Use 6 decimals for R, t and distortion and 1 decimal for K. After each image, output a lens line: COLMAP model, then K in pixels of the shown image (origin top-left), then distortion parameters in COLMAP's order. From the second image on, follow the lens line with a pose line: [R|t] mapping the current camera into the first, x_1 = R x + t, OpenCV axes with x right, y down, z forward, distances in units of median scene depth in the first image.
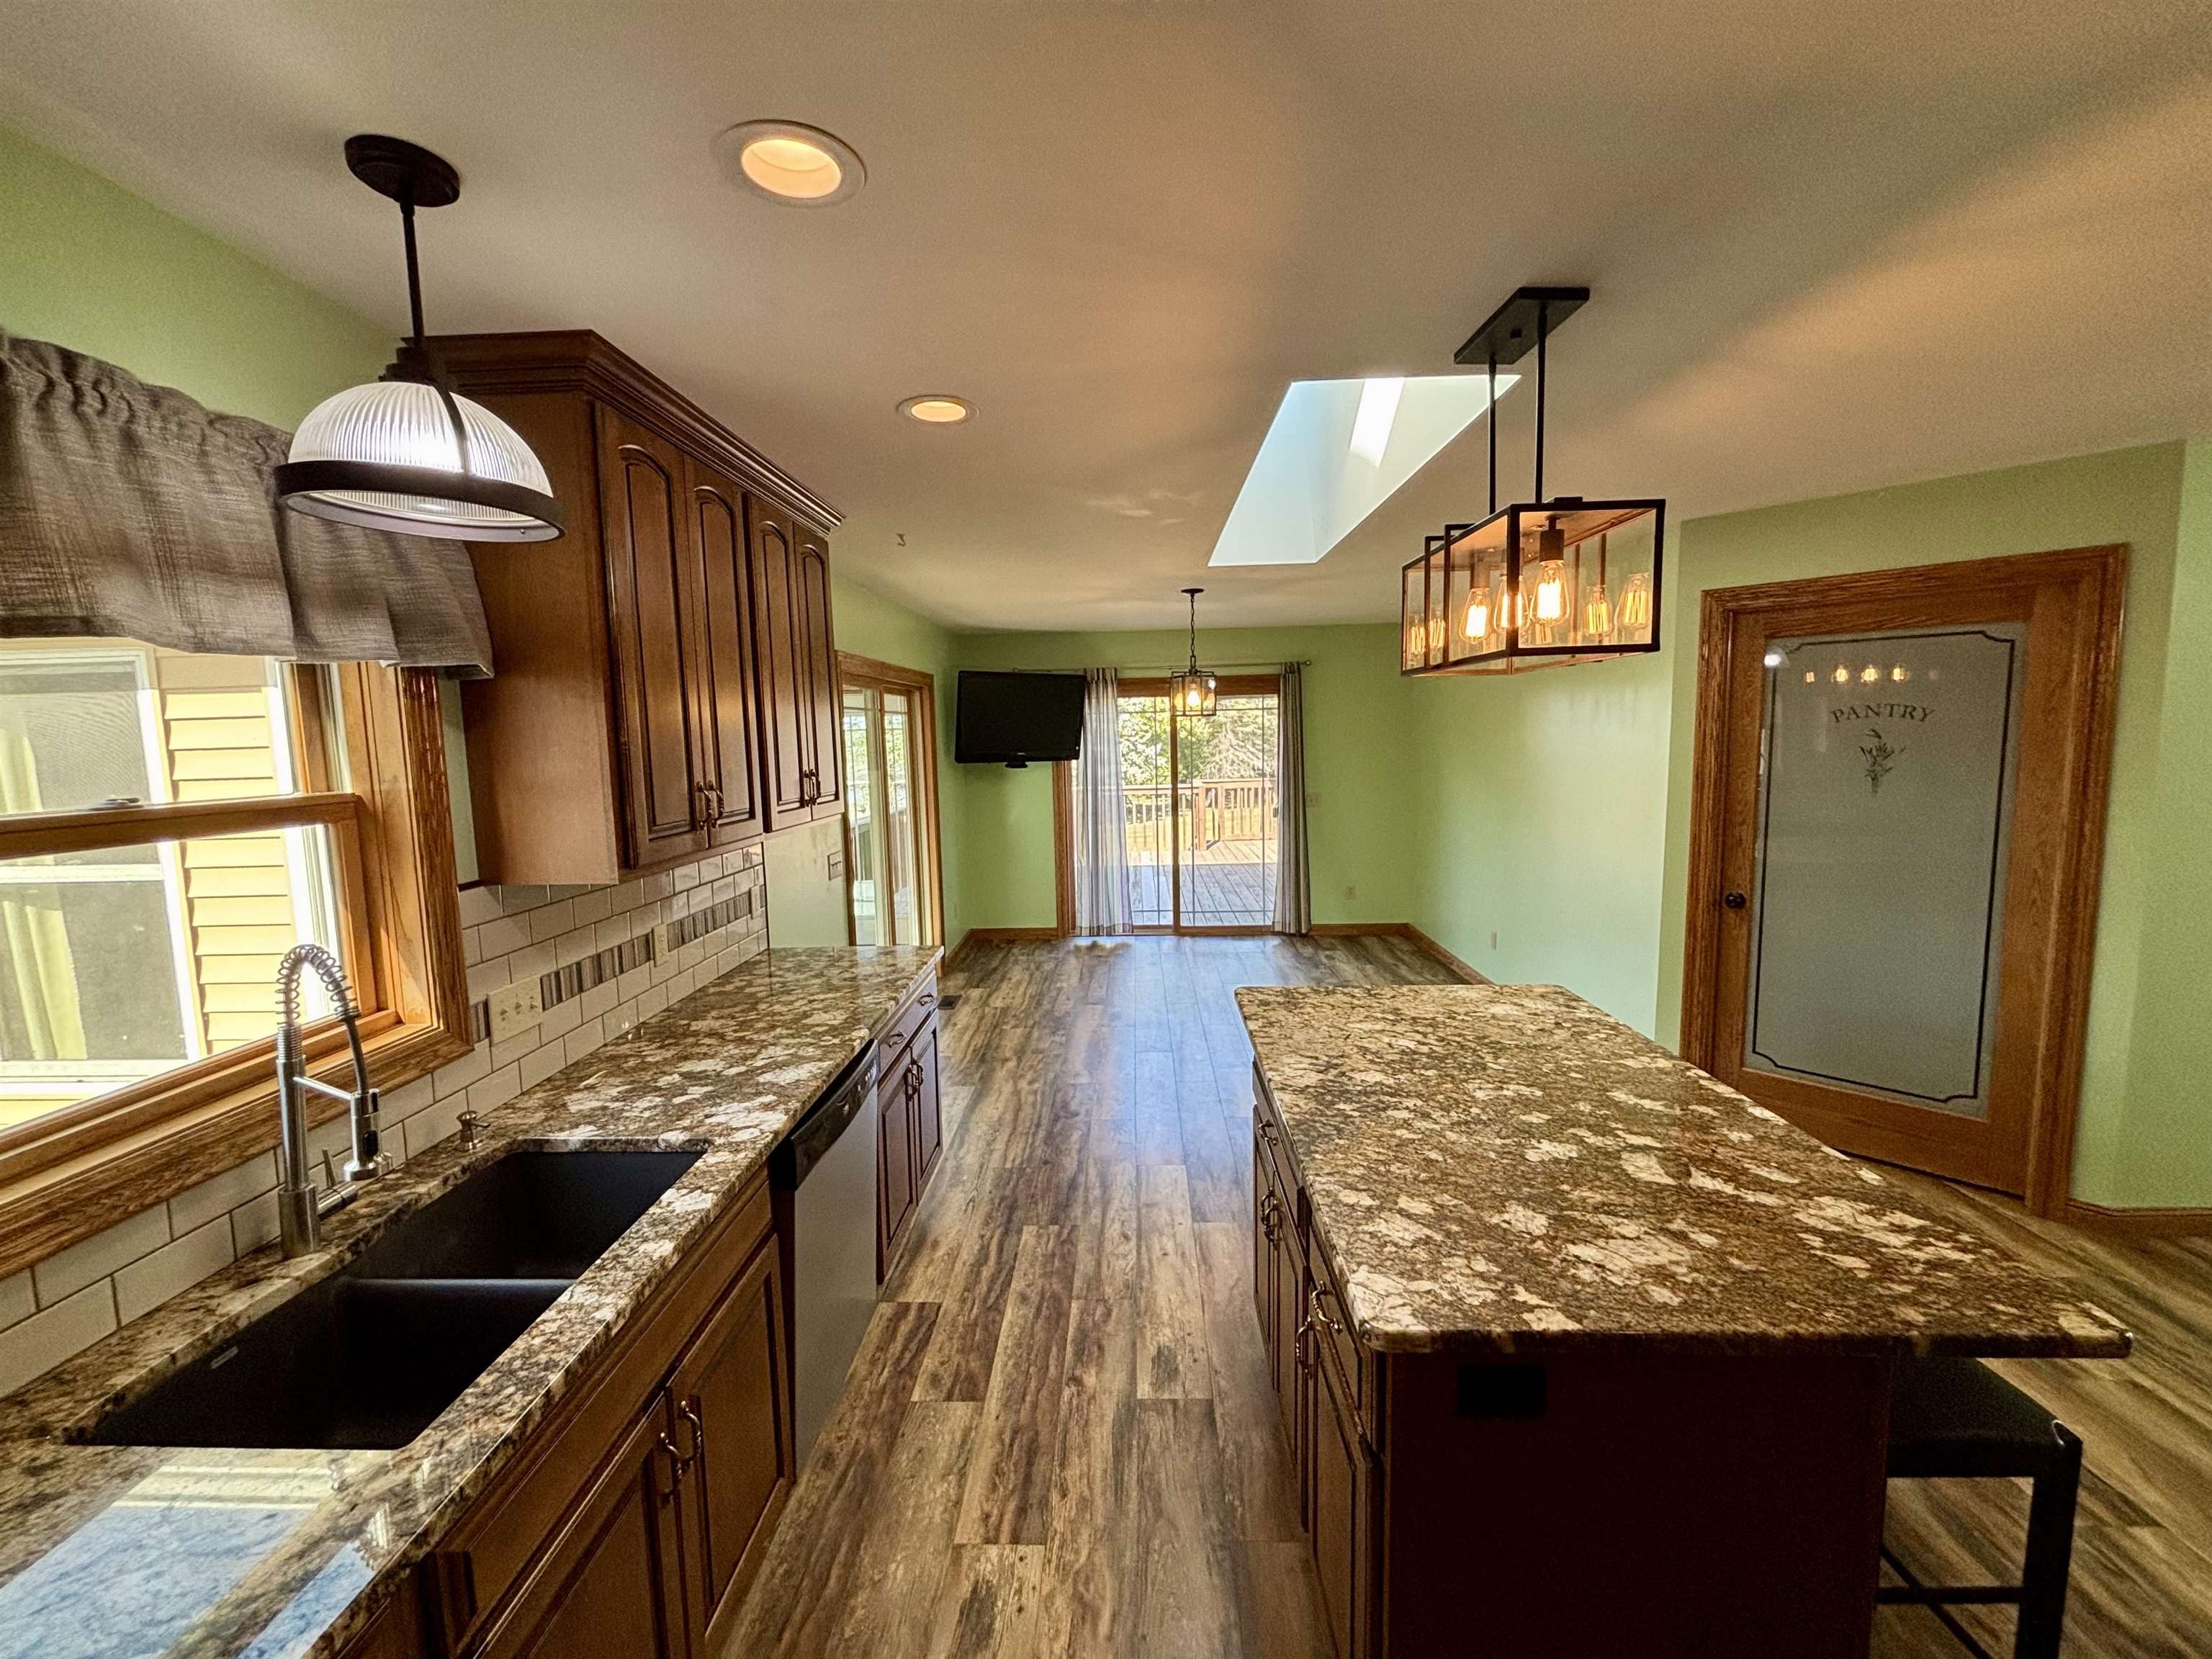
lens RADIAL K [[892.4, 0, 1102.1], [0, 892.4, 826.0], [0, 0, 1]] dist [0.002130, -0.000422]
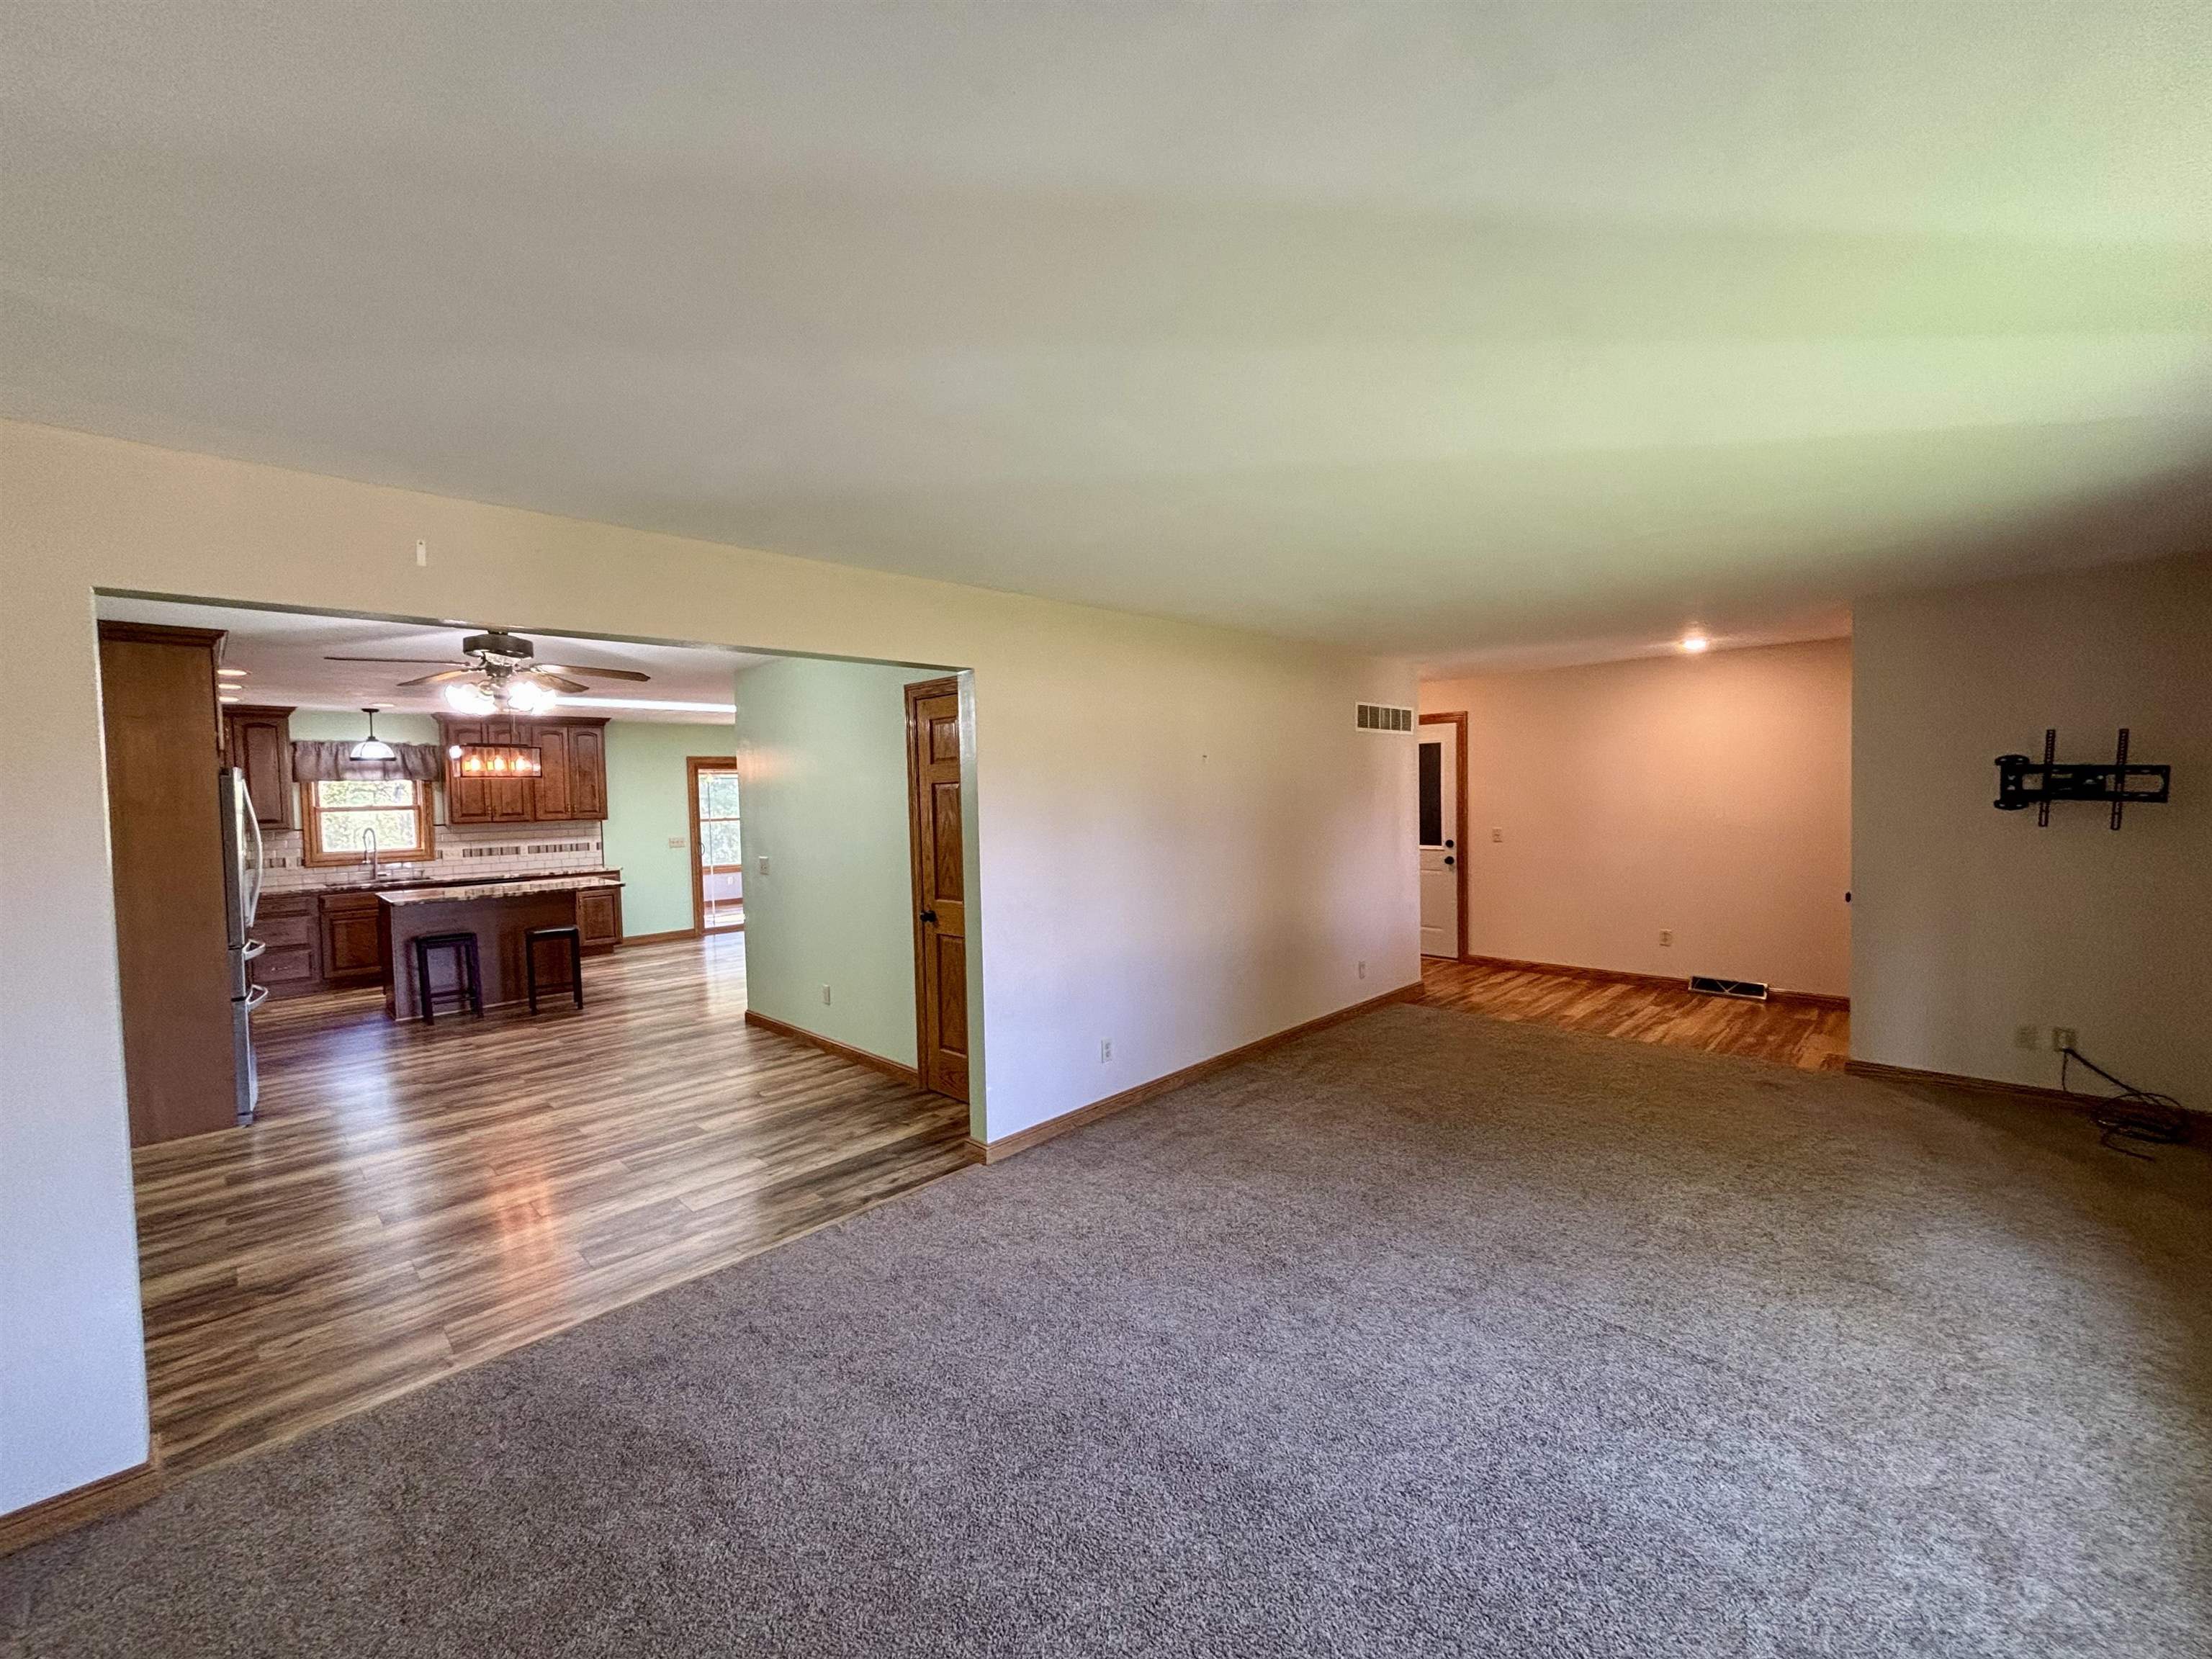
lens RADIAL K [[892.4, 0, 1091.3], [0, 892.4, 817.0], [0, 0, 1]] dist [0.002130, -0.000422]
pose [[0.729422, 0.026236, -0.683560, 3.986737], [-0.065080, 0.997393, -0.031165, -0.042522], [0.680961, 0.067218, 0.729228, -0.070975]]
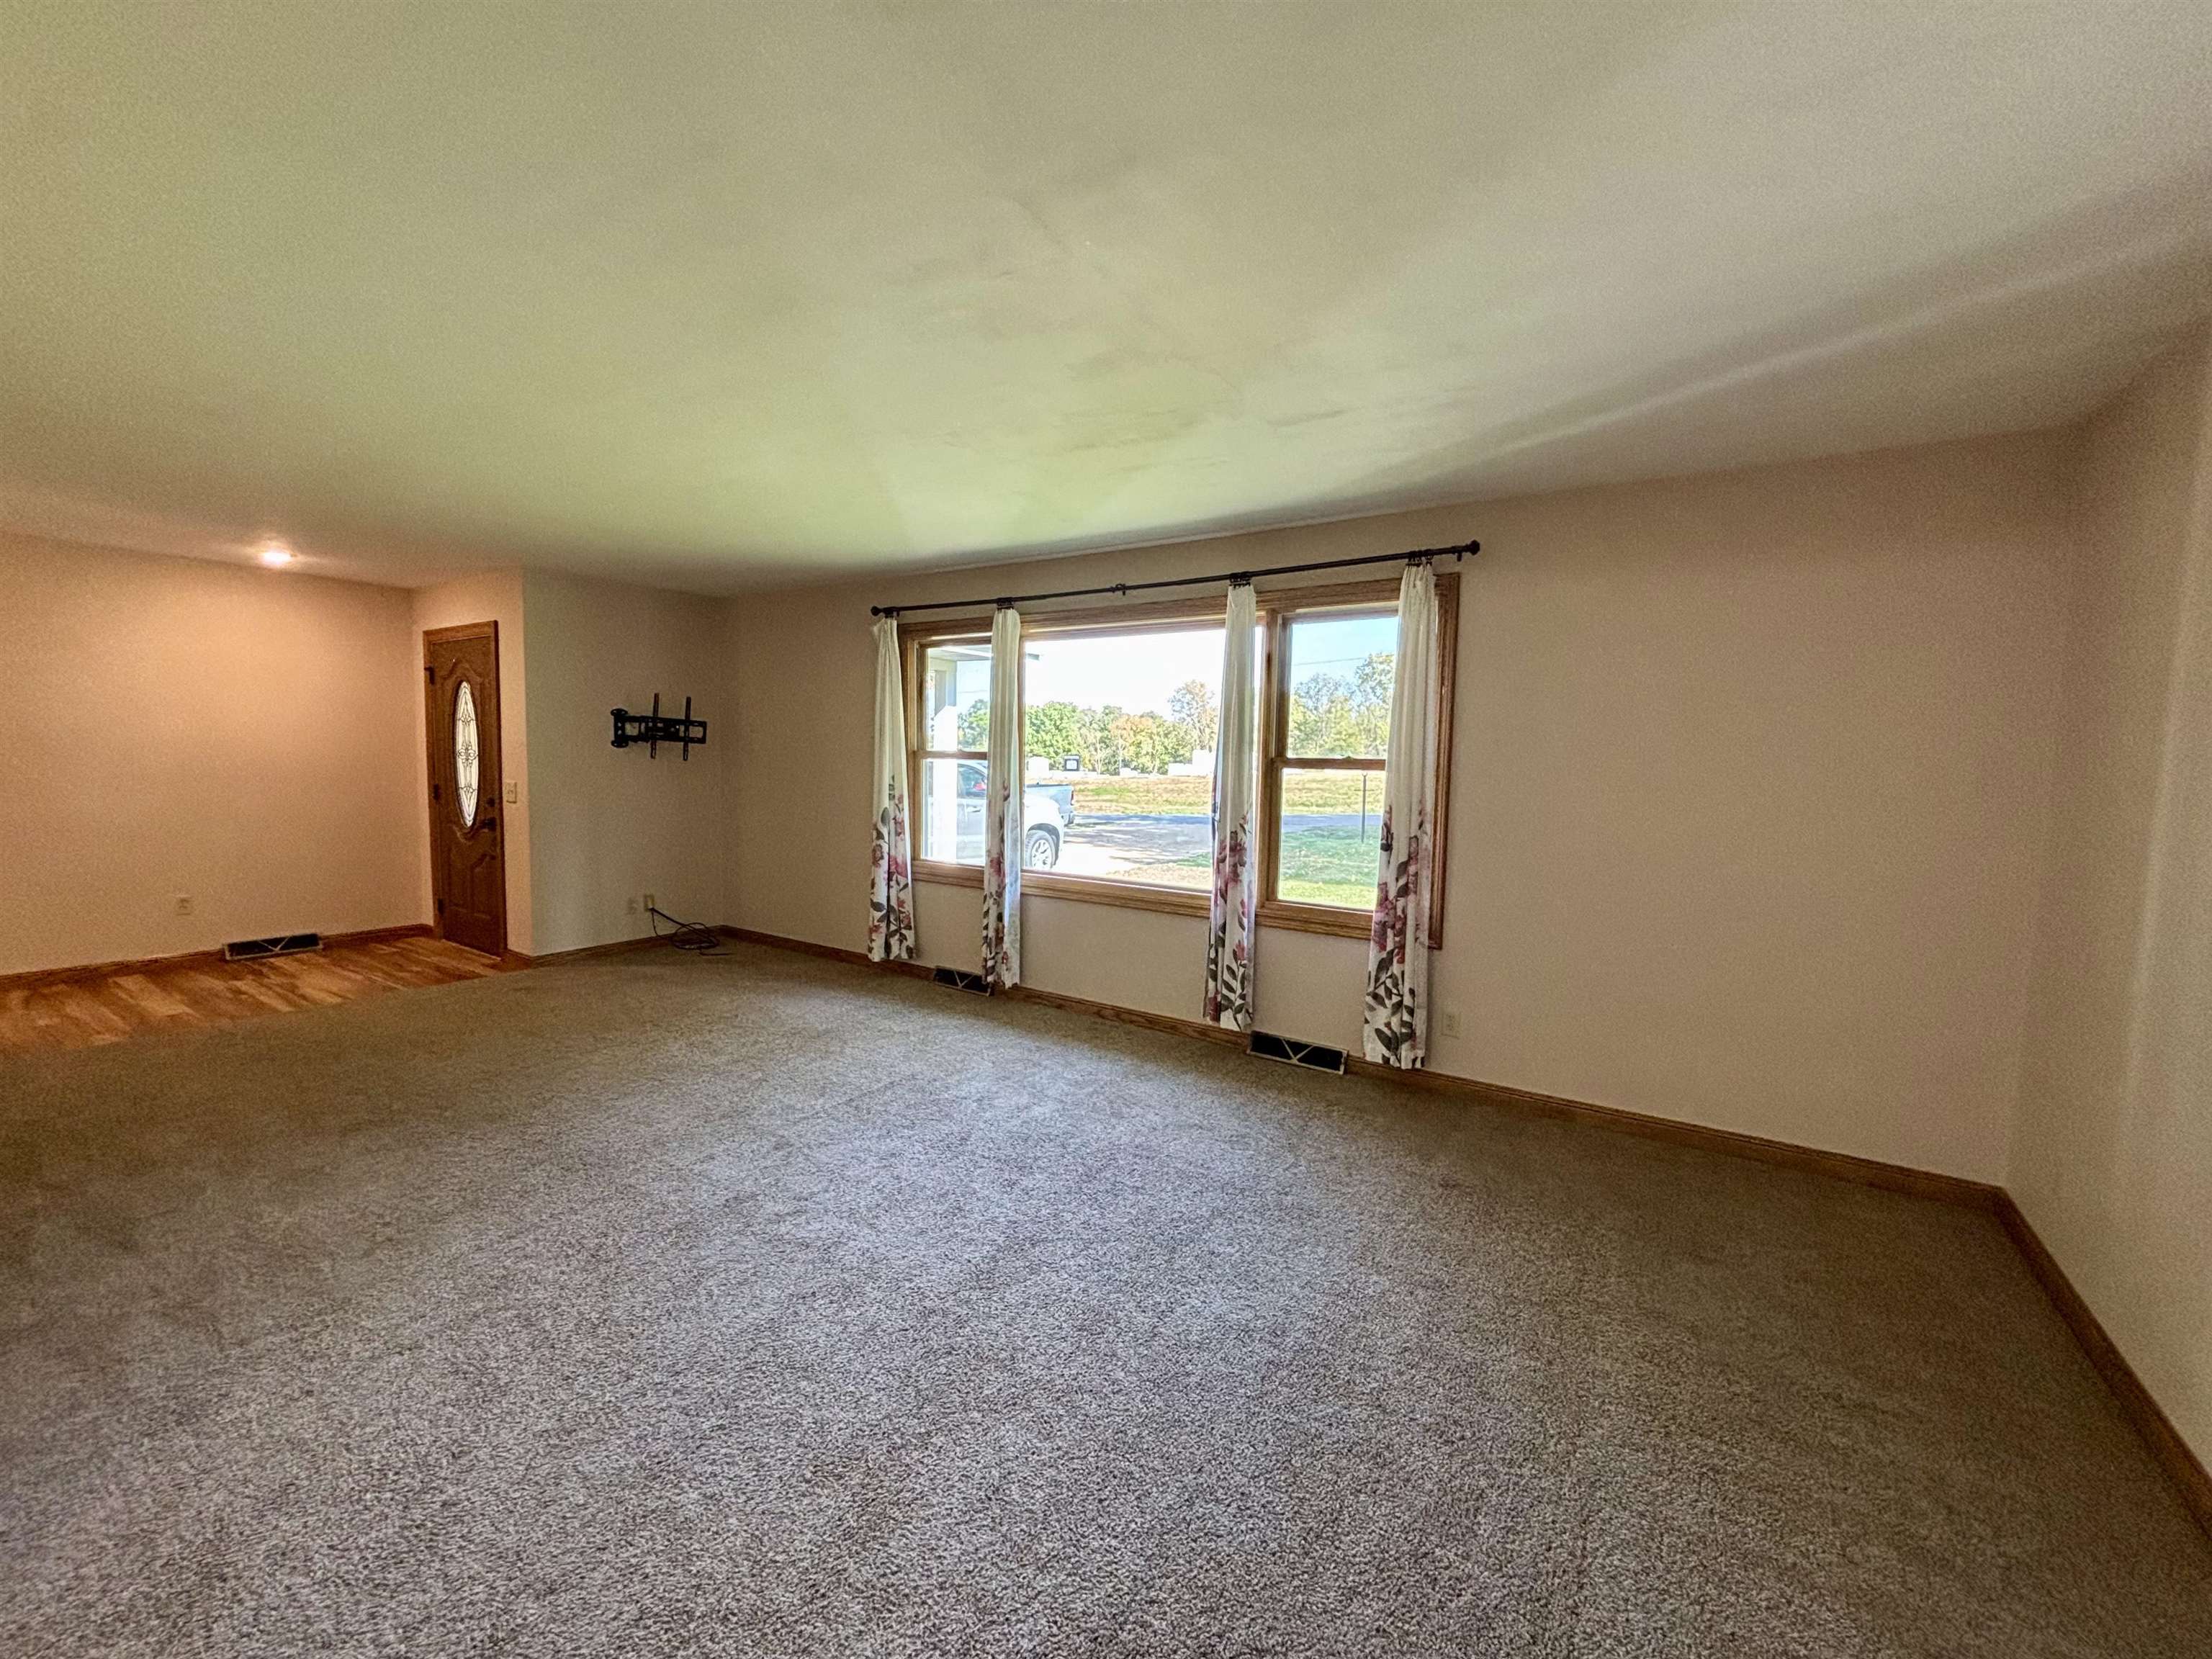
lens RADIAL K [[892.4, 0, 1110.6], [0, 892.4, 832.8], [0, 0, 1]] dist [0.002130, -0.000422]
pose [[0.516093, -0.039246, 0.855633, 2.670832], [0.057103, 0.998304, 0.011347, 0.055866], [-0.854627, 0.043003, 0.517458, 0.015377]]
